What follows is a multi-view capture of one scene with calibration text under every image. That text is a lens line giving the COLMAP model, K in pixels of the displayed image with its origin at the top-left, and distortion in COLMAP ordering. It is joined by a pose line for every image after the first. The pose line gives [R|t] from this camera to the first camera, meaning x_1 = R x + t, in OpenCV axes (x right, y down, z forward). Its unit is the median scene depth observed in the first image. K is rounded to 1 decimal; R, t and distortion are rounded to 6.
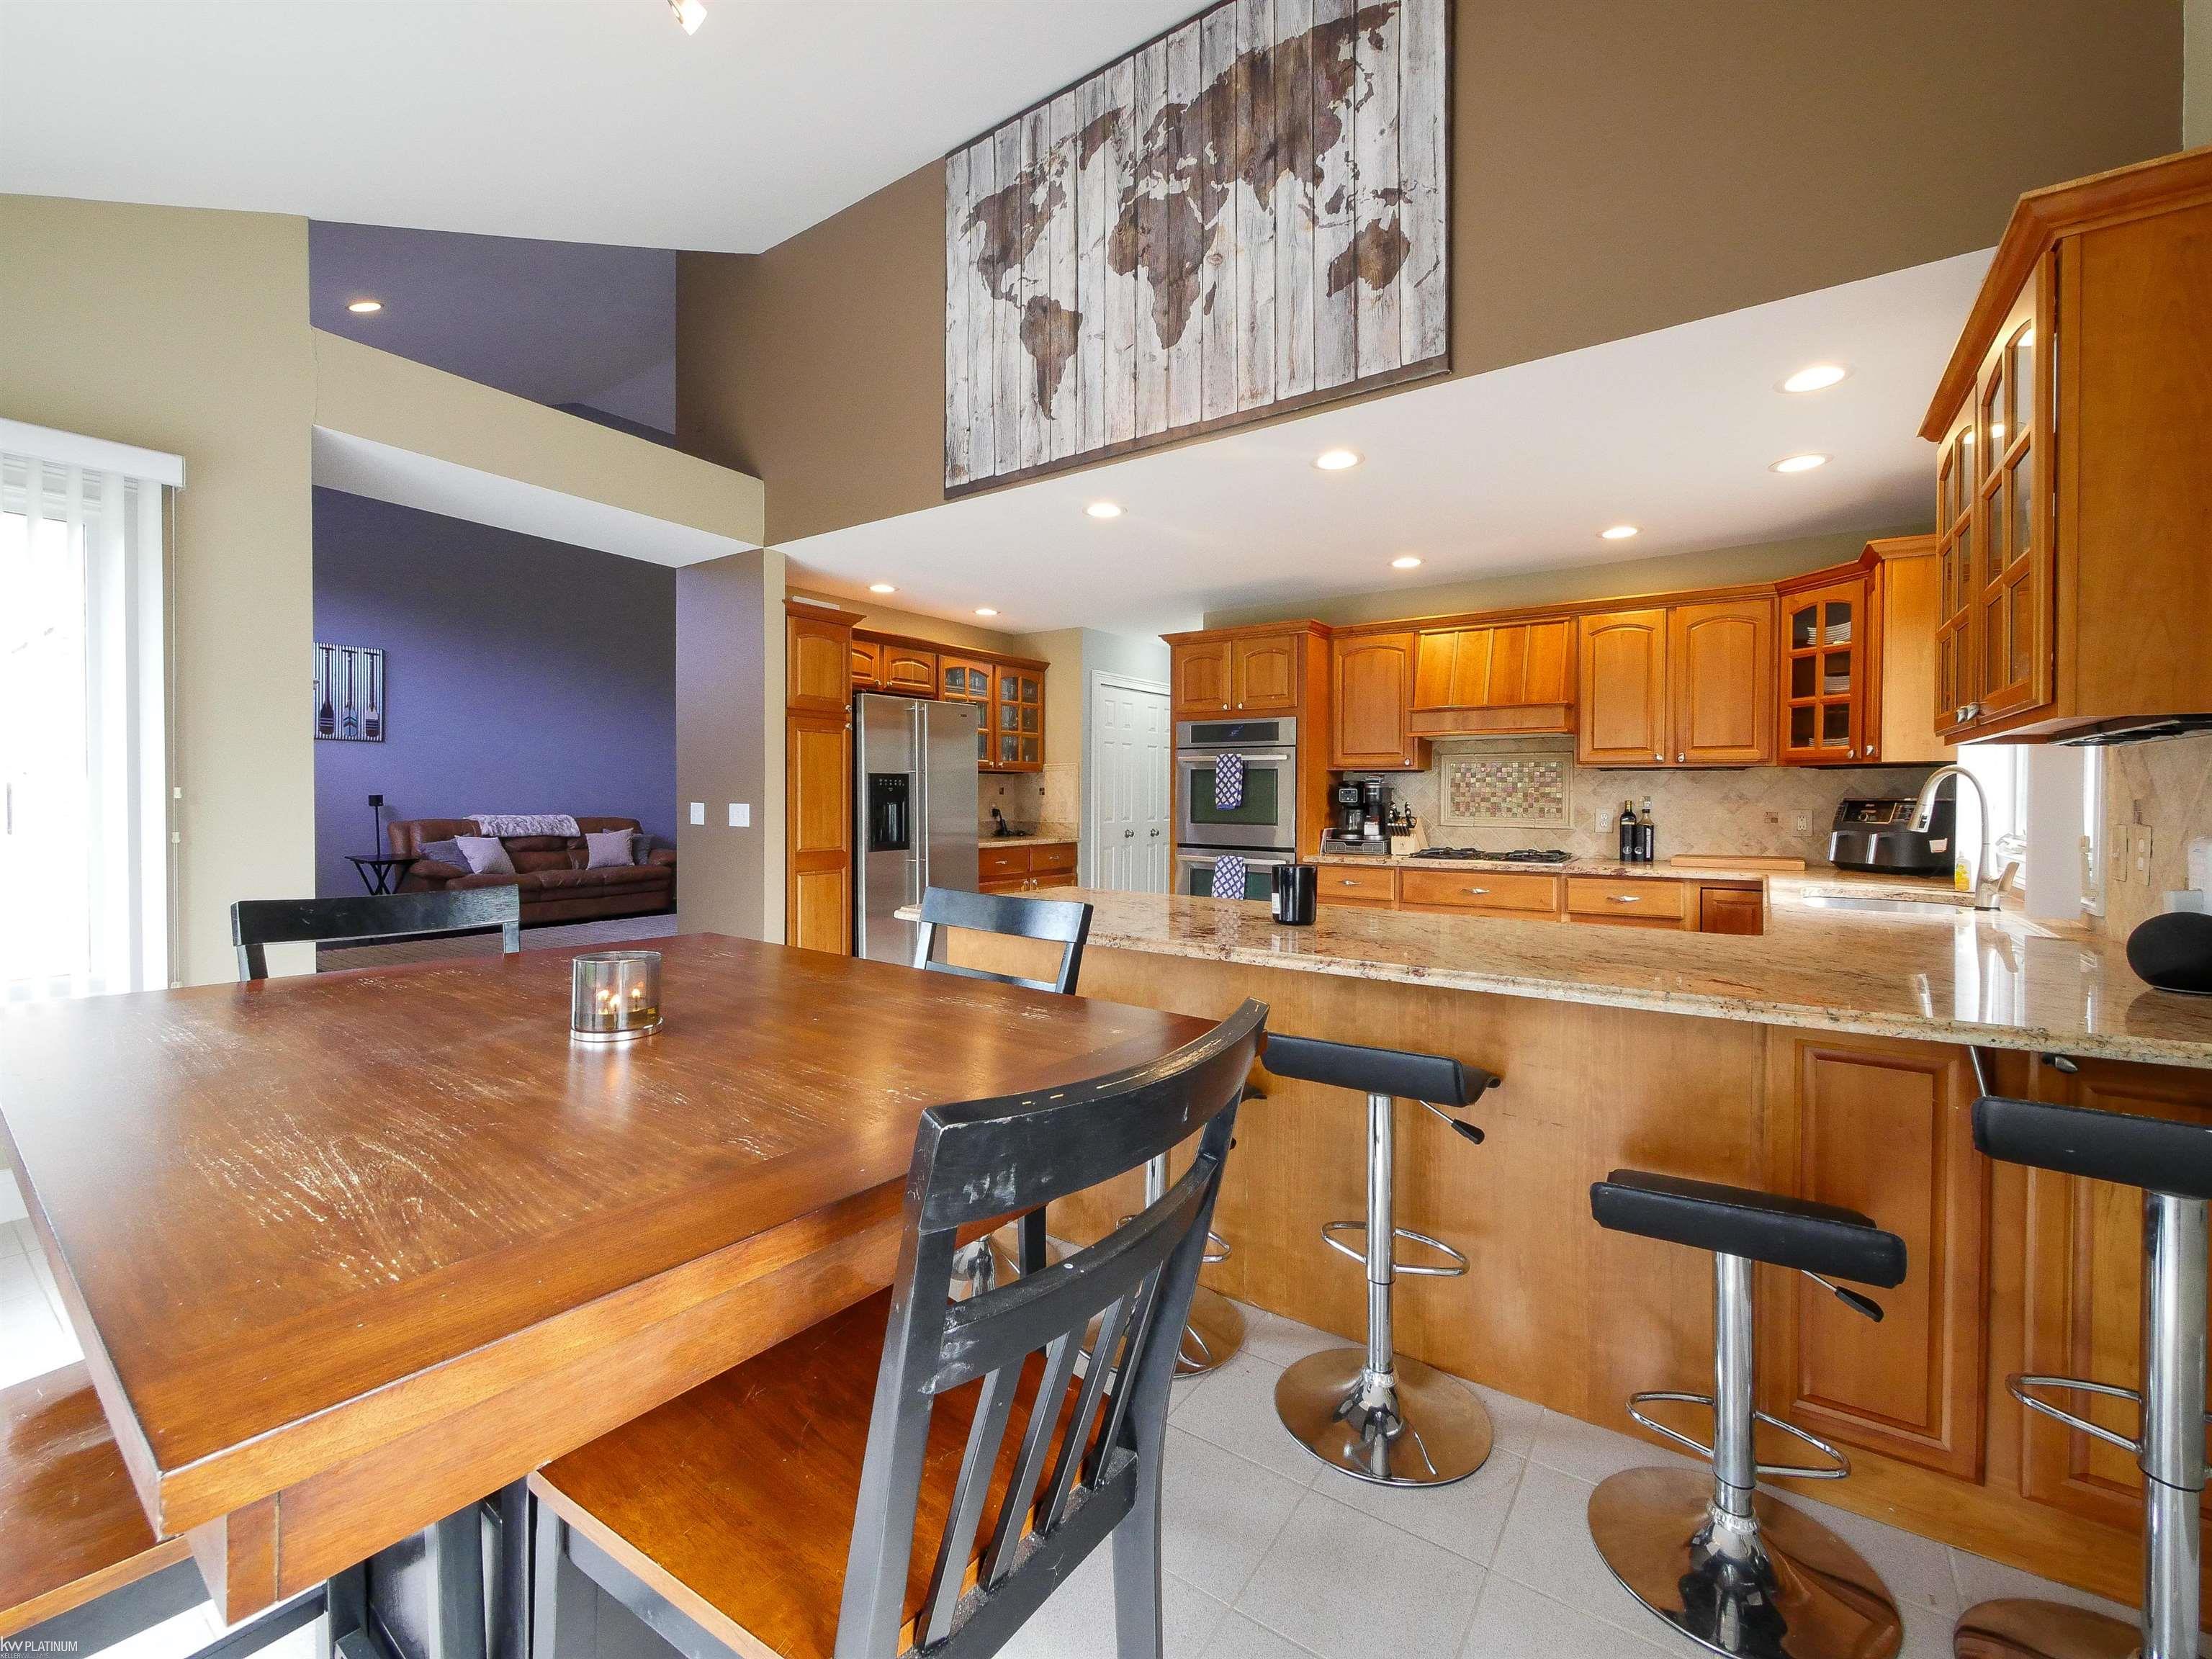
lens RADIAL K [[905.6, 0, 1100.5], [0, 905.6, 808.4], [0, 0, 1]] dist [-0.001256, -0.000058]
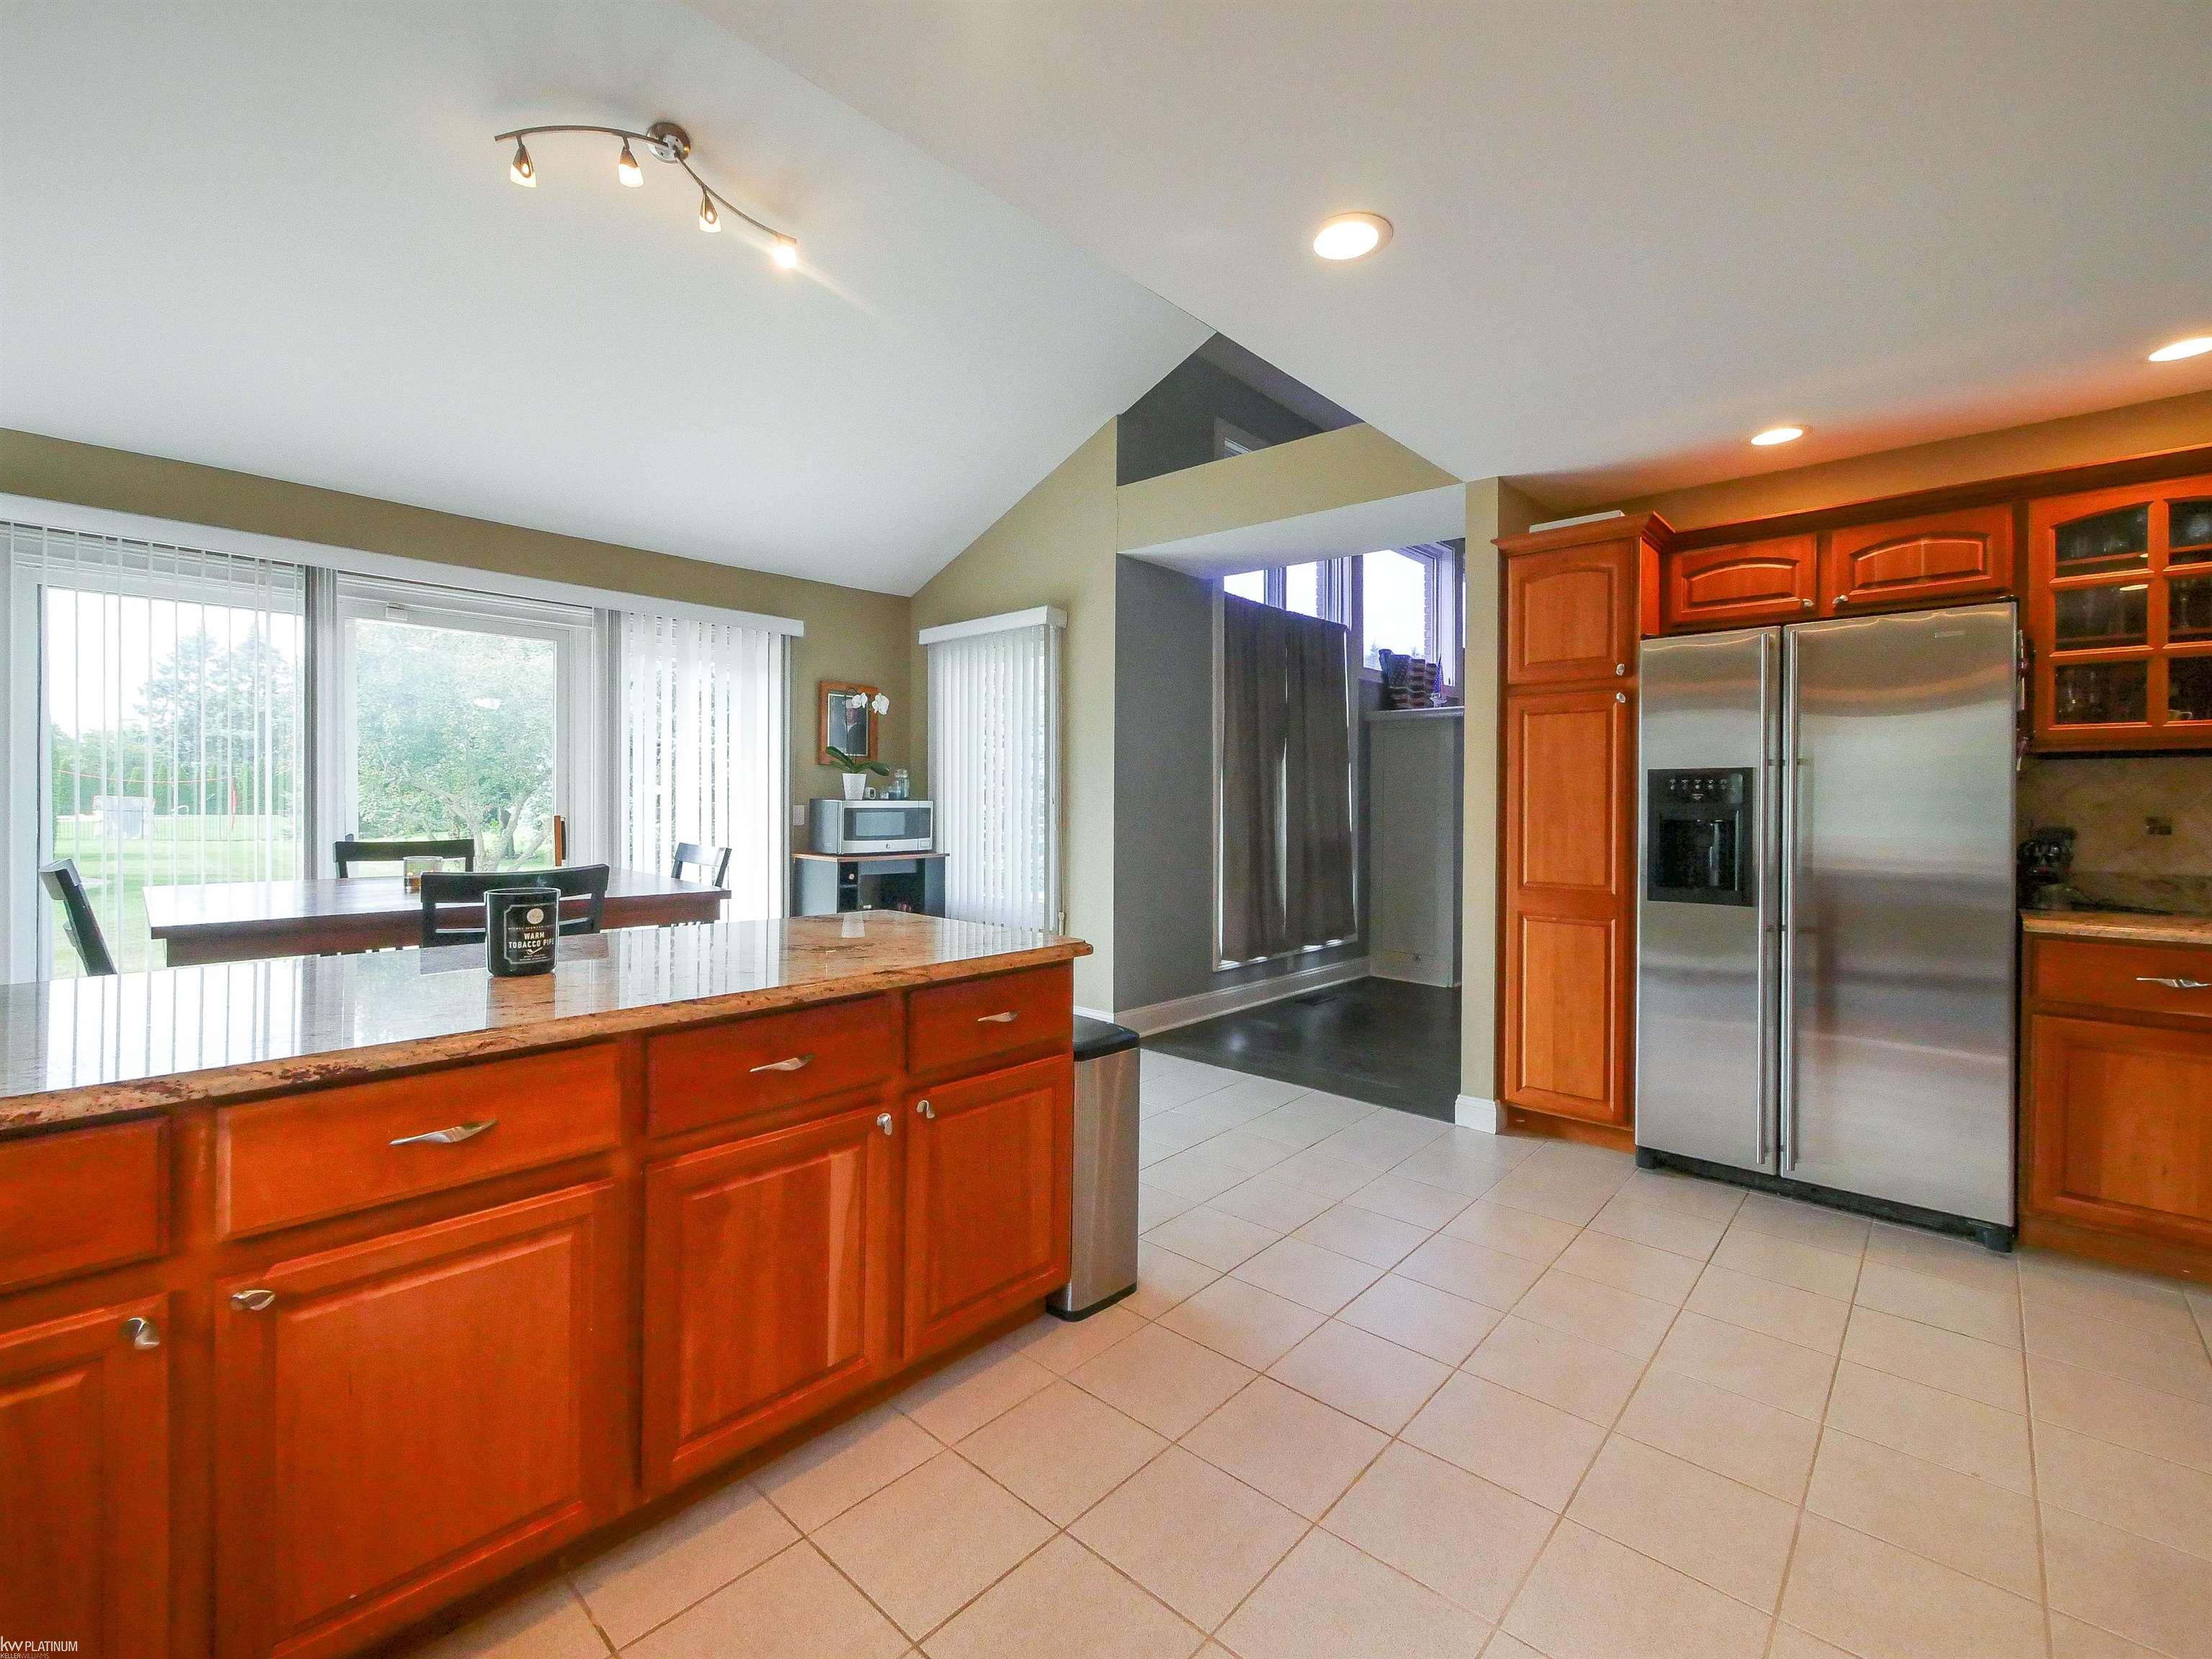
lens RADIAL K [[961.2, 0, 1098.4], [0, 961.2, 796.3], [0, 0, 1]] dist [0.001126, 0.000121]
pose [[-0.109656, -0.005541, -0.993954, 0.315000], [-0.019425, 0.999805, -0.003430, -0.008891], [0.993780, 0.018931, -0.109742, 0.523748]]
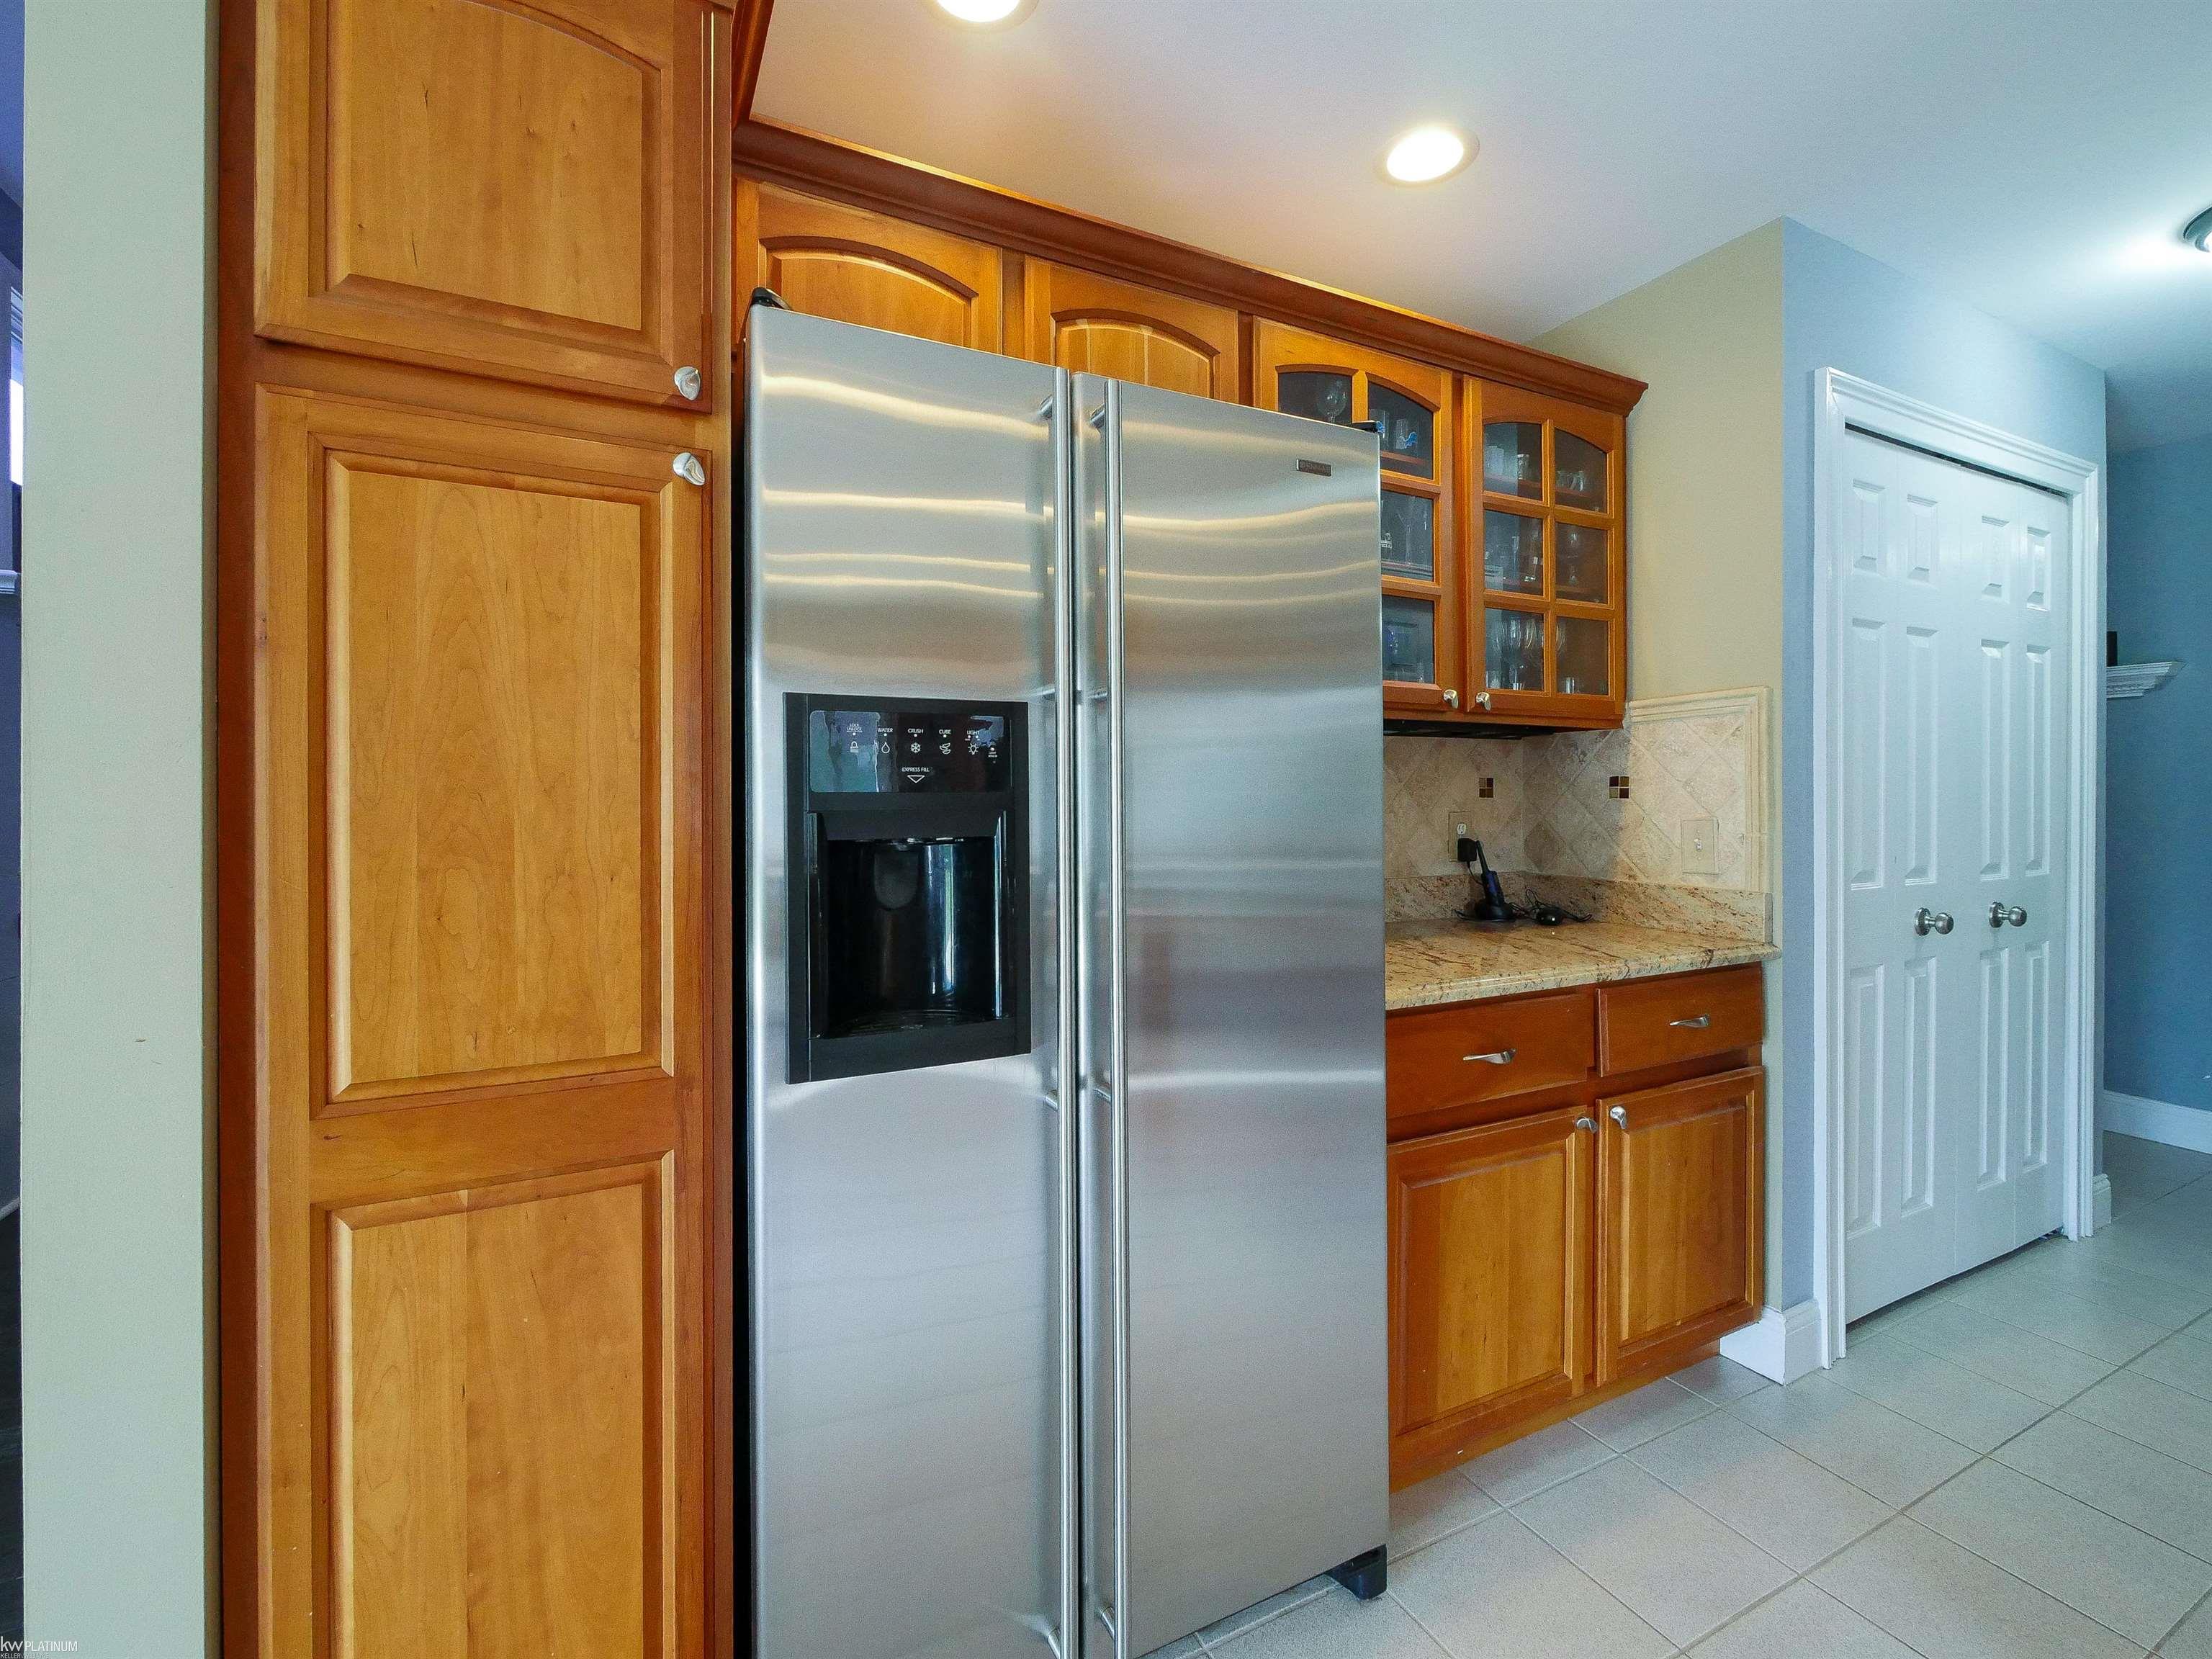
lens RADIAL K [[980.6, 0, 1109.0], [0, 980.6, 808.1], [0, 0, 1]] dist [-0.002970, -0.000174]
pose [[0.887153, -0.004913, -0.461449, -0.066879], [0.000688, 0.999956, -0.009323, -0.008252], [0.461474, 0.007953, 0.887118, 0.622818]]
